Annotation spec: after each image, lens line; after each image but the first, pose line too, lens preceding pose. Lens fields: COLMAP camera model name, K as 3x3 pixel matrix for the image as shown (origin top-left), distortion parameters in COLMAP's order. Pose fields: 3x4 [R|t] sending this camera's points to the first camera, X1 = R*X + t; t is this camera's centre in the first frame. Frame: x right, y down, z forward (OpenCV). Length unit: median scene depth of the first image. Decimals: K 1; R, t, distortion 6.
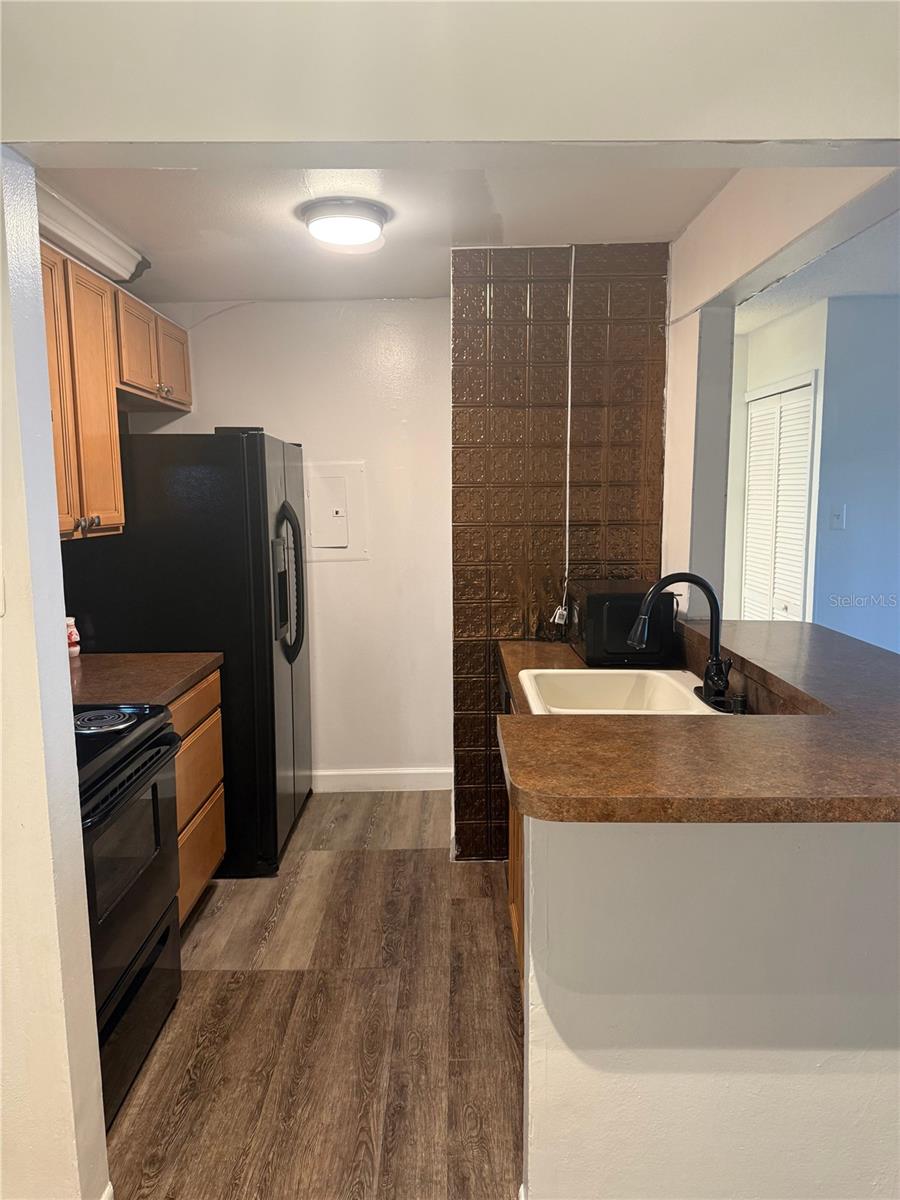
lens RADIAL K [[847.9, 0, 453.6], [0, 847.9, 611.5], [0, 0, 1]] dist [0.032011, -0.032072]
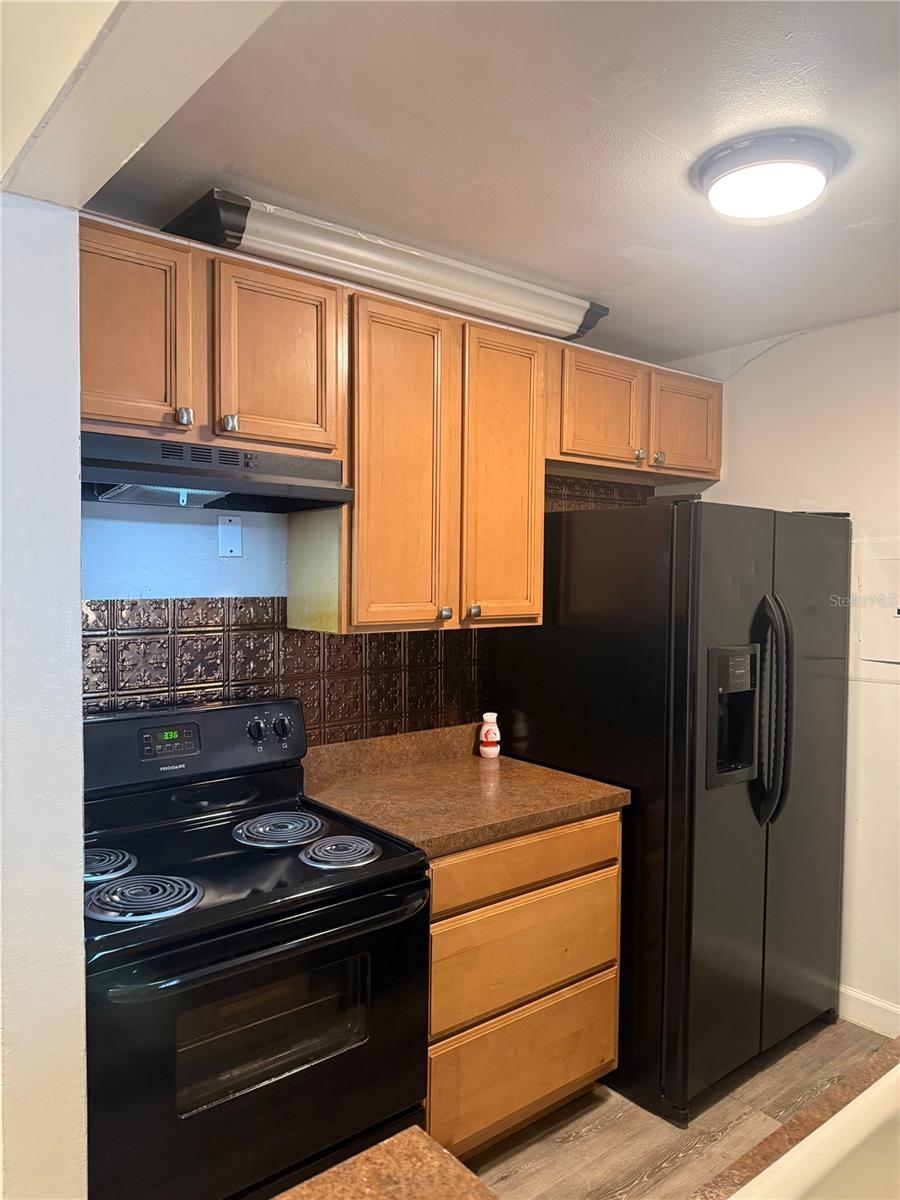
lens RADIAL K [[847.9, 0, 445.0], [0, 847.9, 594.4], [0, 0, 1]] dist [0.032011, -0.032072]
pose [[0.626857, 0.043505, -0.777919, 0.214205], [-0.126019, 0.990955, -0.046129, -0.071543], [0.768875, 0.126949, 0.626670, 0.393469]]
